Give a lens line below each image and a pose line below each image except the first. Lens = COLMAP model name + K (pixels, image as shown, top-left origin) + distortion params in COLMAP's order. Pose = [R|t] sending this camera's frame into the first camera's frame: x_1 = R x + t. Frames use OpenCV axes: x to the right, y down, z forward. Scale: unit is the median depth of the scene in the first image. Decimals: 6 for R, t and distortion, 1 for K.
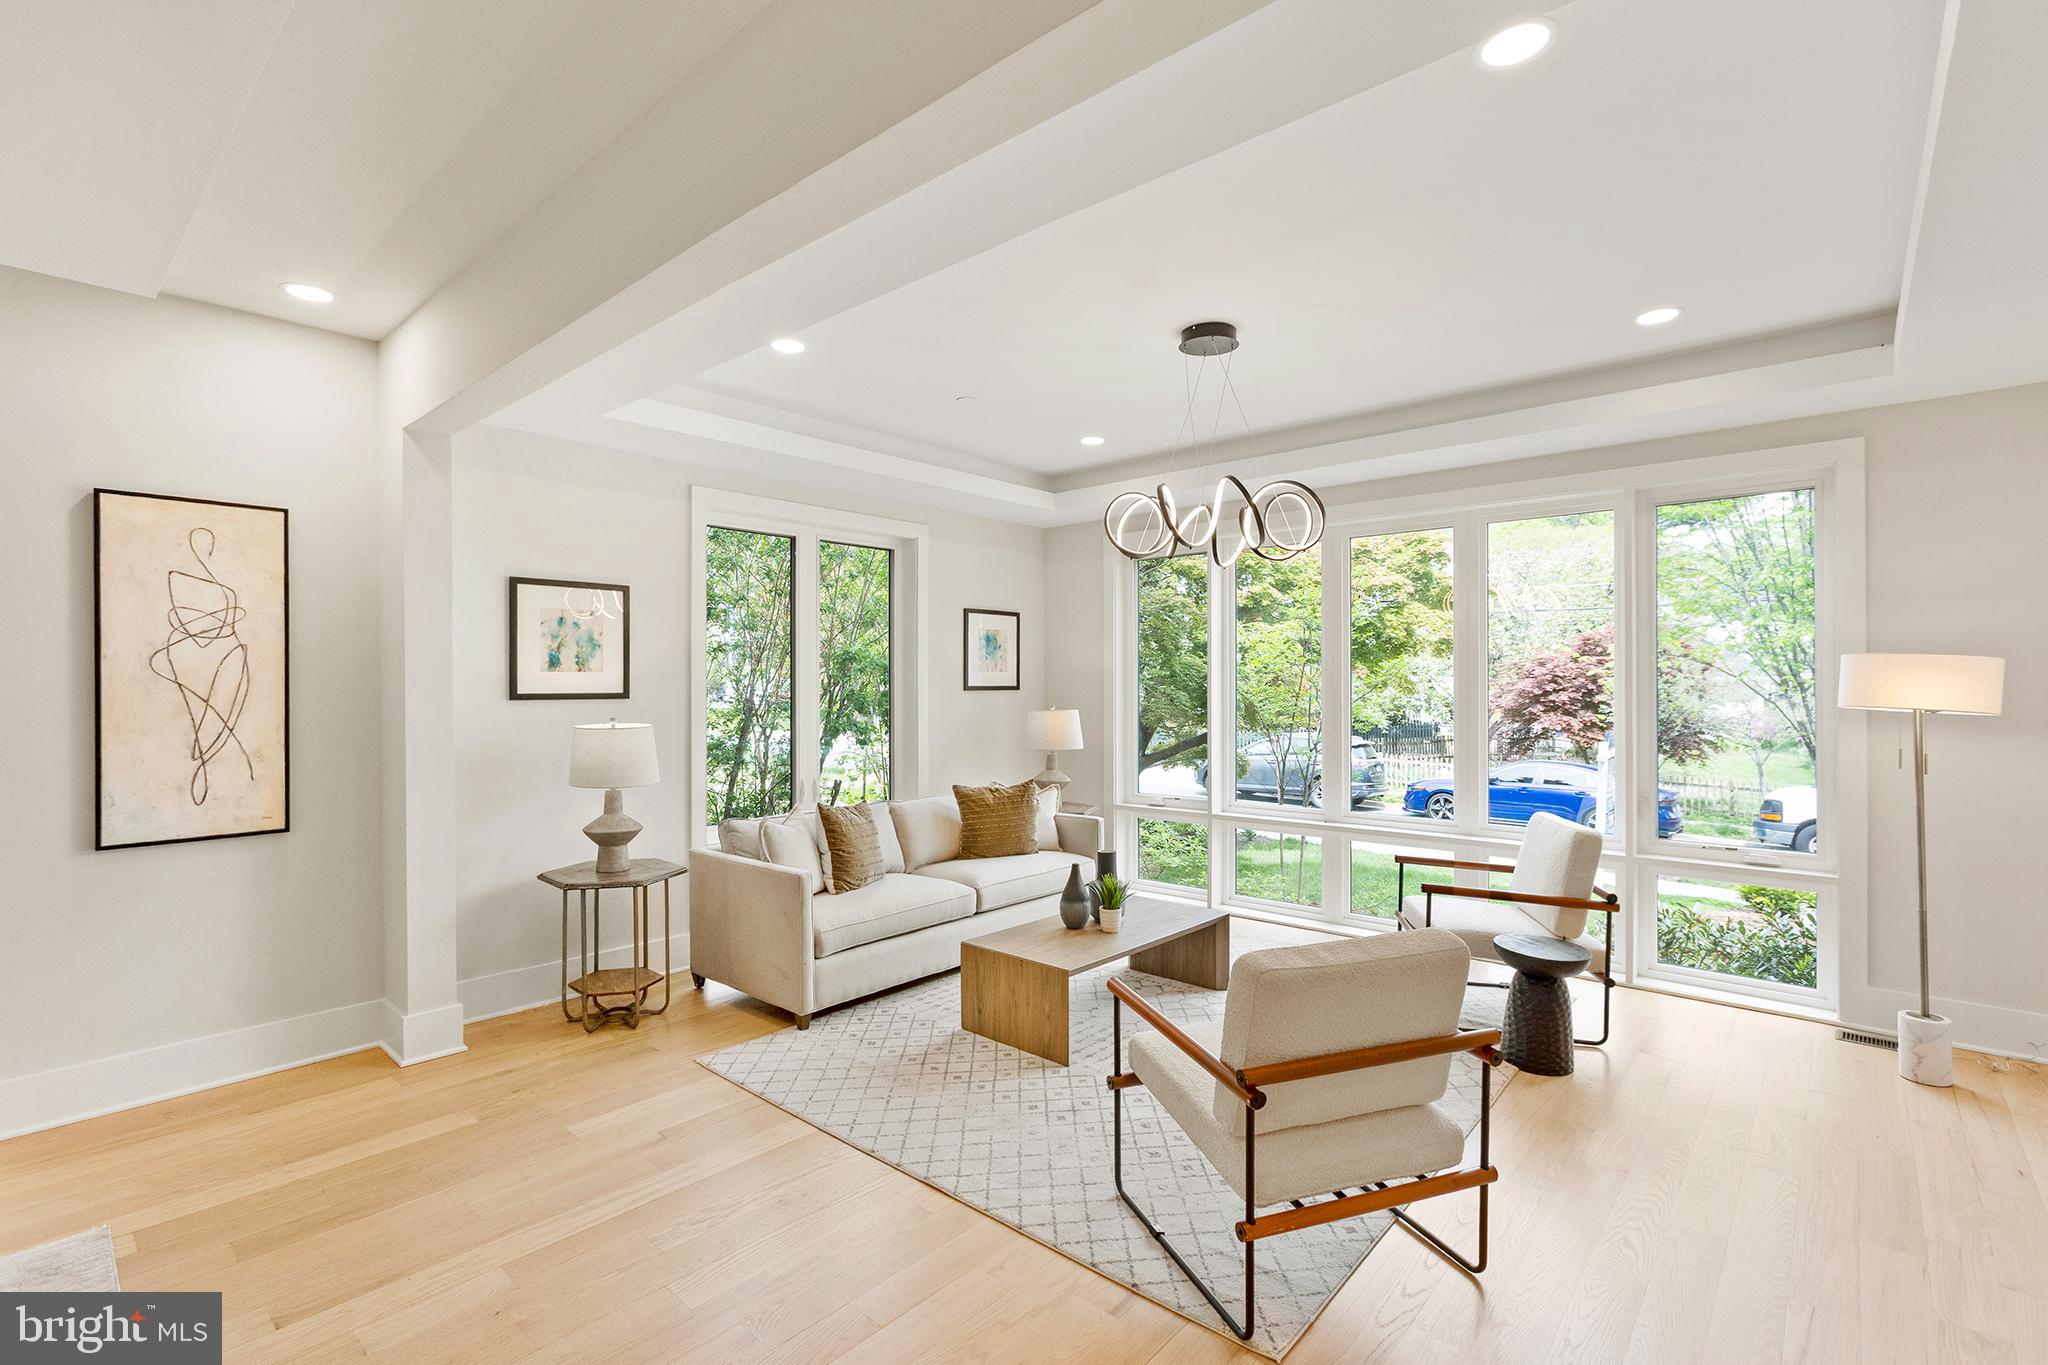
lens RADIAL K [[942.1, 0, 992.9], [0, 942.1, 681.7], [0, 0, 1]] dist [-0.004716, 0.005896]
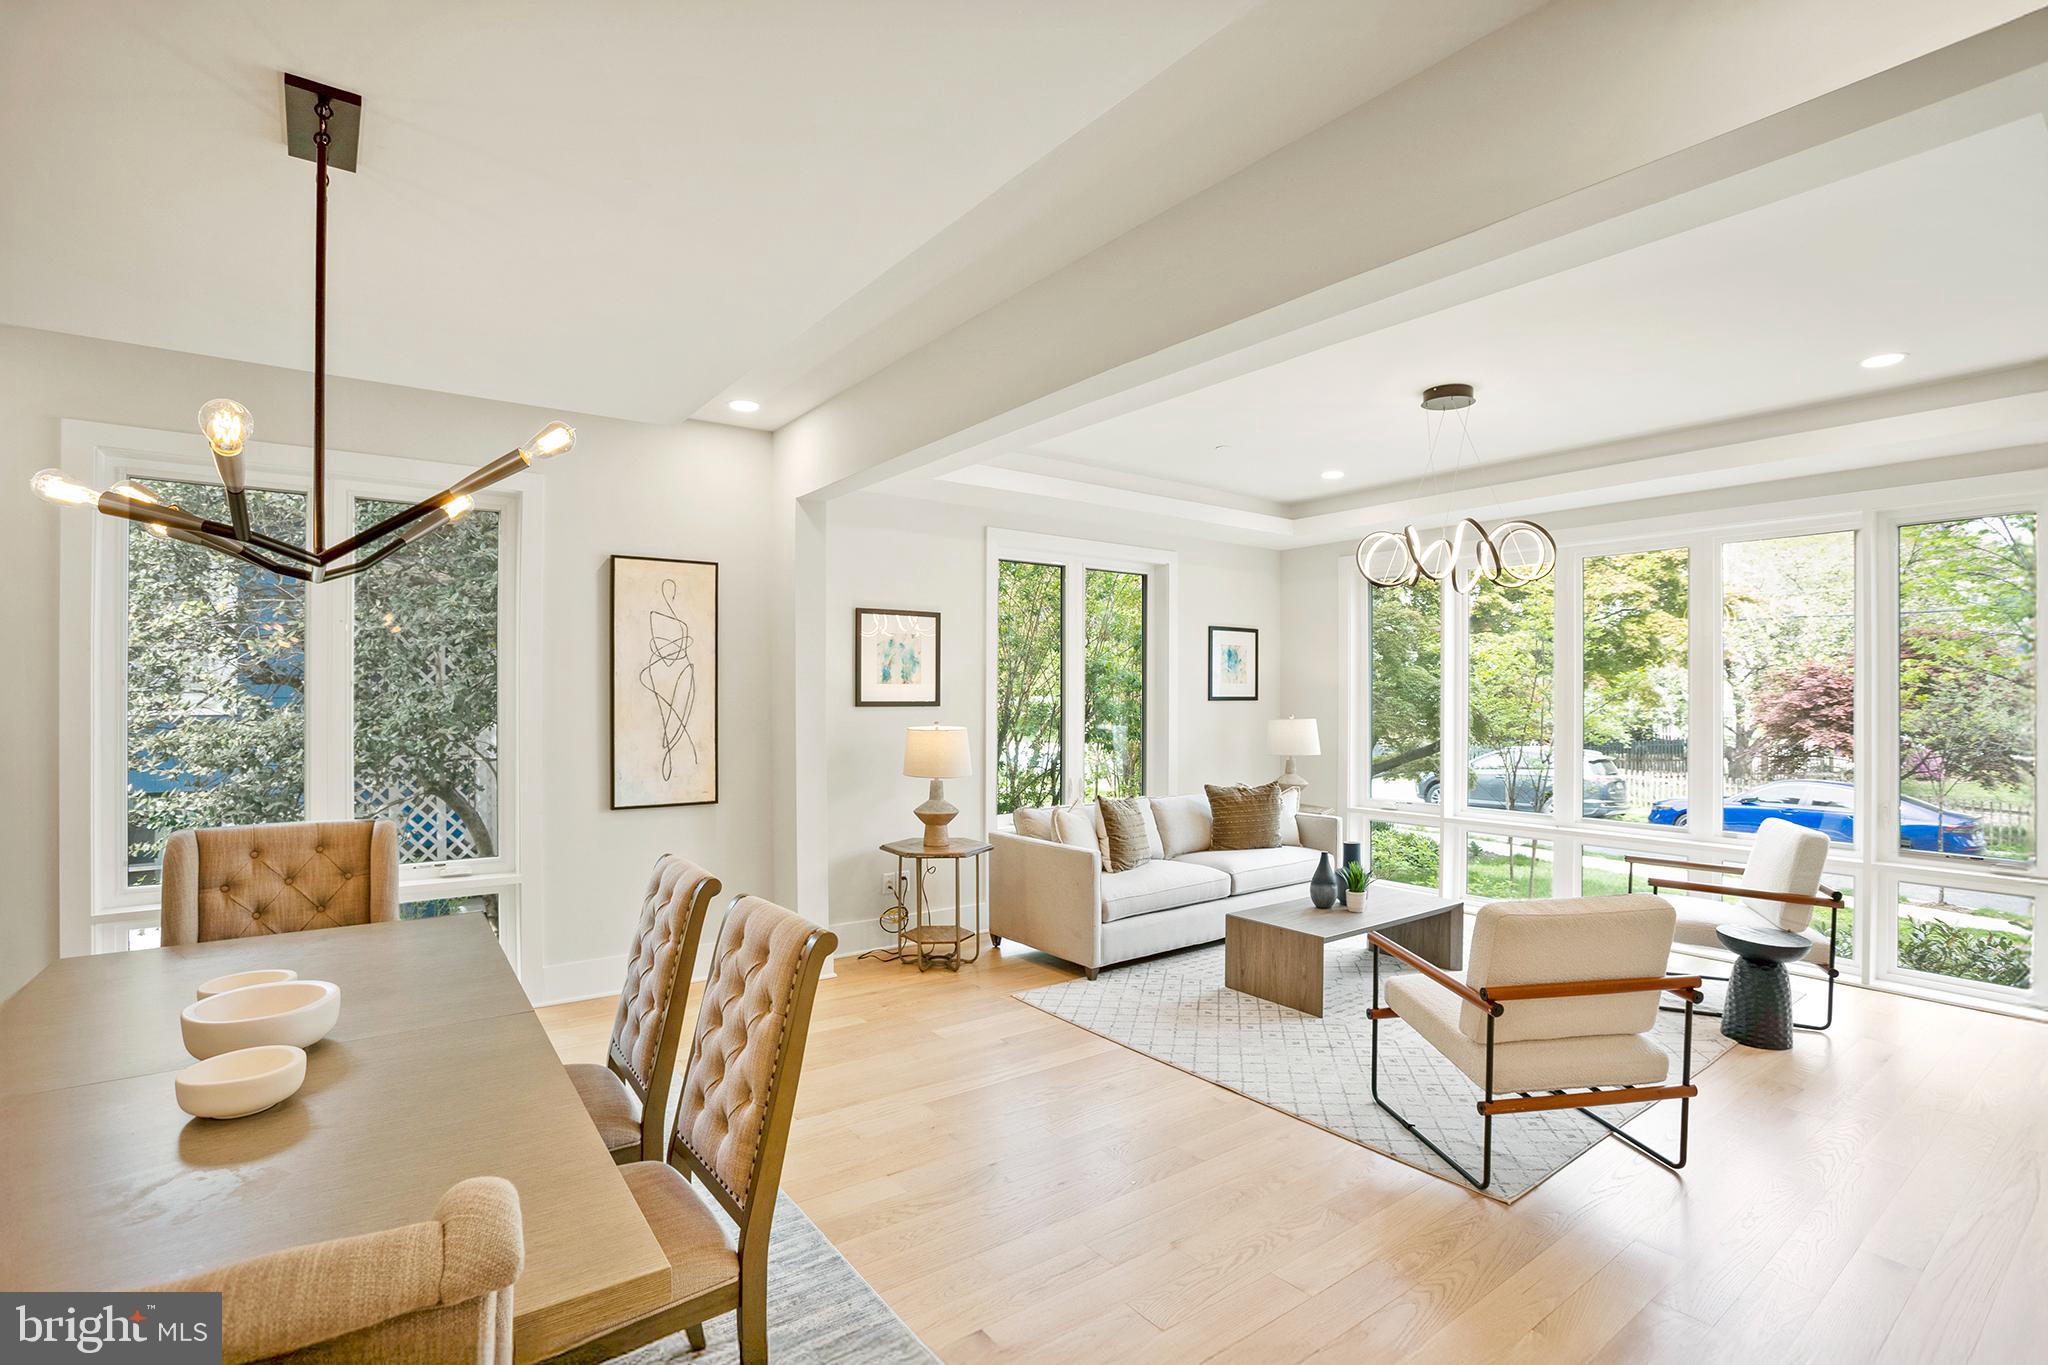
lens RADIAL K [[960.9, 0, 1010.0], [0, 960.9, 692.1], [0, 0, 1]] dist [-0.050044, 0.015990]
pose [[0.982192, 0.003504, -0.187848, -0.072183], [-0.003353, 0.999994, 0.001119, -0.001851], [0.187851, -0.000469, 0.982197, -0.219382]]
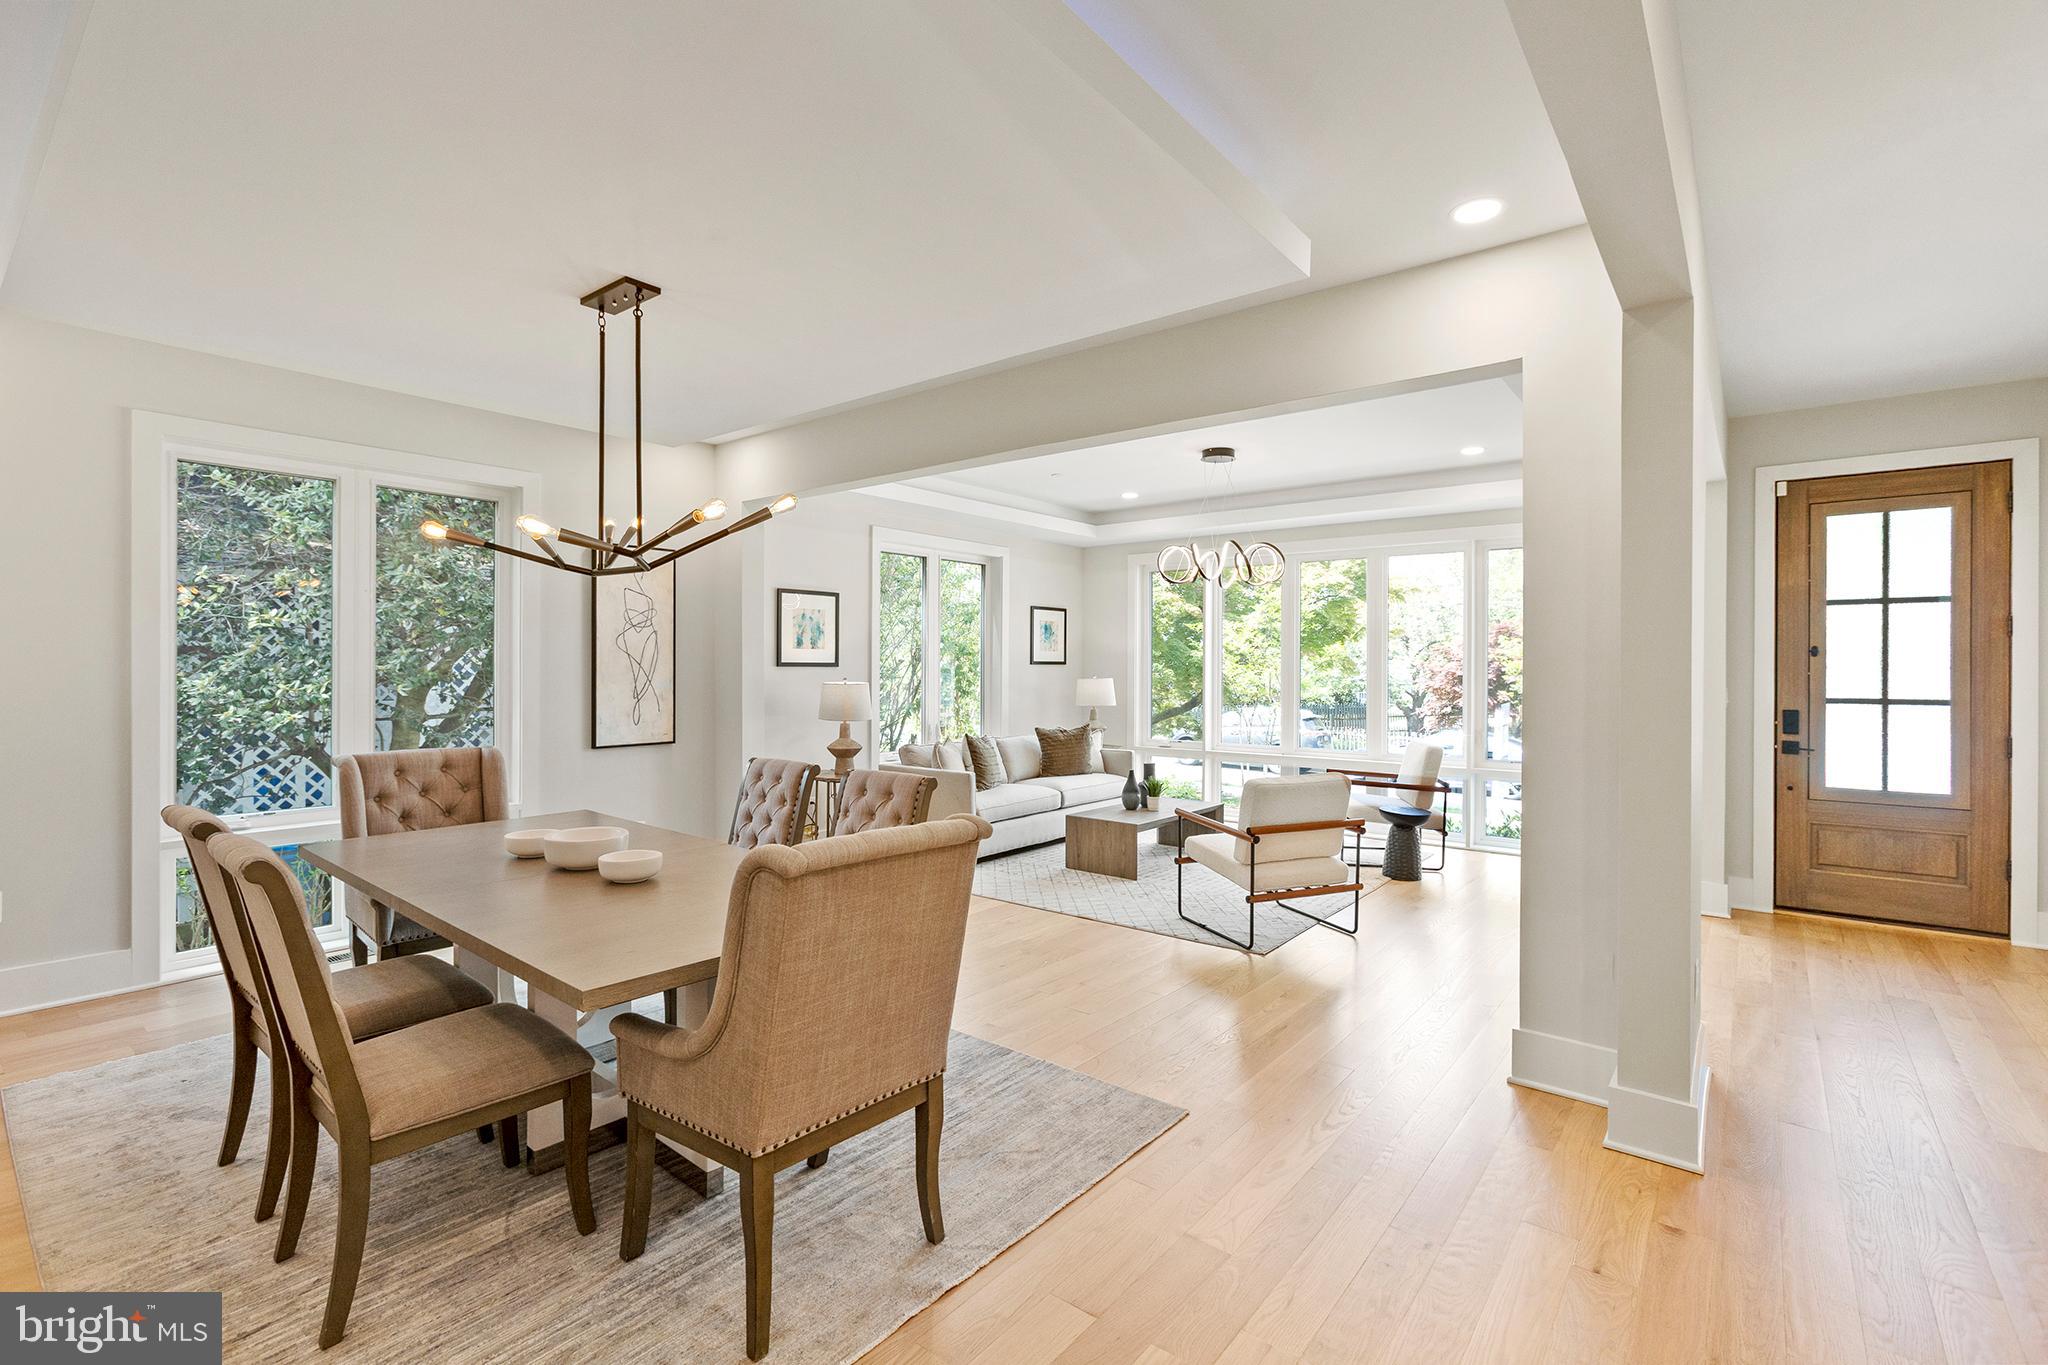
lens RADIAL K [[942.1, 0, 1016.4], [0, 942.1, 668.6], [0, 0, 1]] dist [-0.004716, 0.005896]
pose [[0.997655, 0.004880, 0.068262, -0.223247], [-0.005237, 0.999974, 0.005048, 0.012975], [-0.068236, -0.005394, 0.997655, -0.603082]]
